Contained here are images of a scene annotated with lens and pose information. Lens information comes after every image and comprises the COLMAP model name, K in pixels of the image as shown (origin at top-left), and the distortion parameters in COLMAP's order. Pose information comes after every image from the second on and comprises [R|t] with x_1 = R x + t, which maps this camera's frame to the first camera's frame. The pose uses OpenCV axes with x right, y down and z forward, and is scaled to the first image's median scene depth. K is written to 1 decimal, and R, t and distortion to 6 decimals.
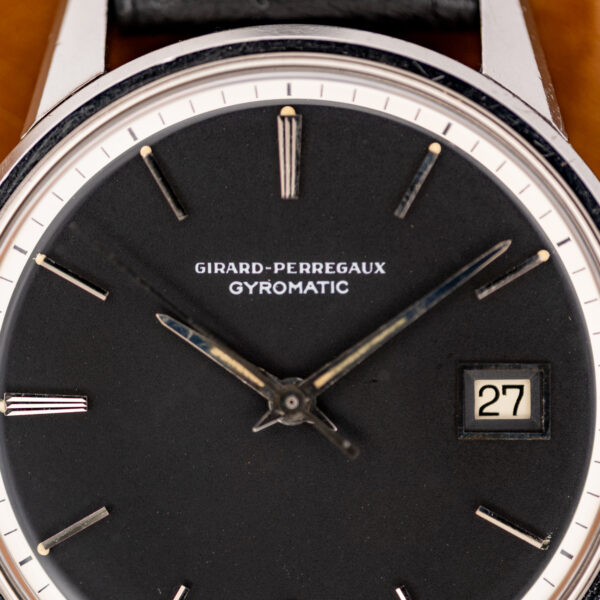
lens RADIAL K [[3486.0, 0, 300.0], [0, 3486.0, 300.0], [0, 0, 1]] dist [-0.051466, -8.922972]
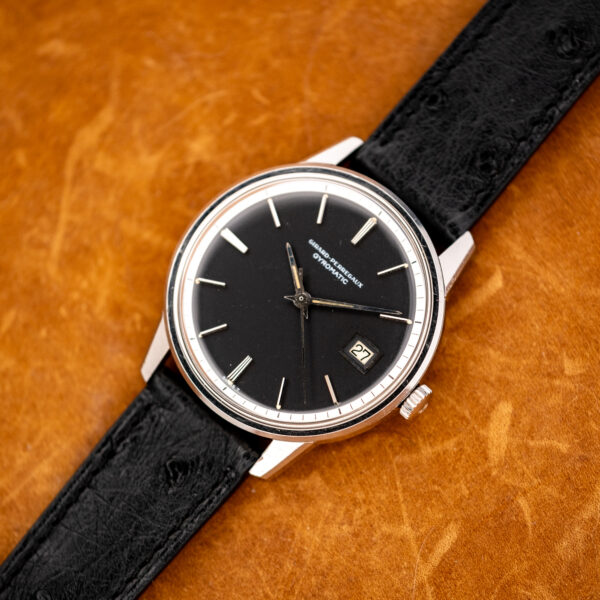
lens RADIAL K [[3486.0, 0, 300.0], [0, 3486.0, 300.0], [0, 0, 1]] dist [-0.051466, -8.922972]
pose [[0.733506, 0.655273, -0.180515, 0.477231], [-0.674082, 0.735362, -0.069692, 0.215793], [0.087077, 0.172802, 0.981100, -1.616438]]
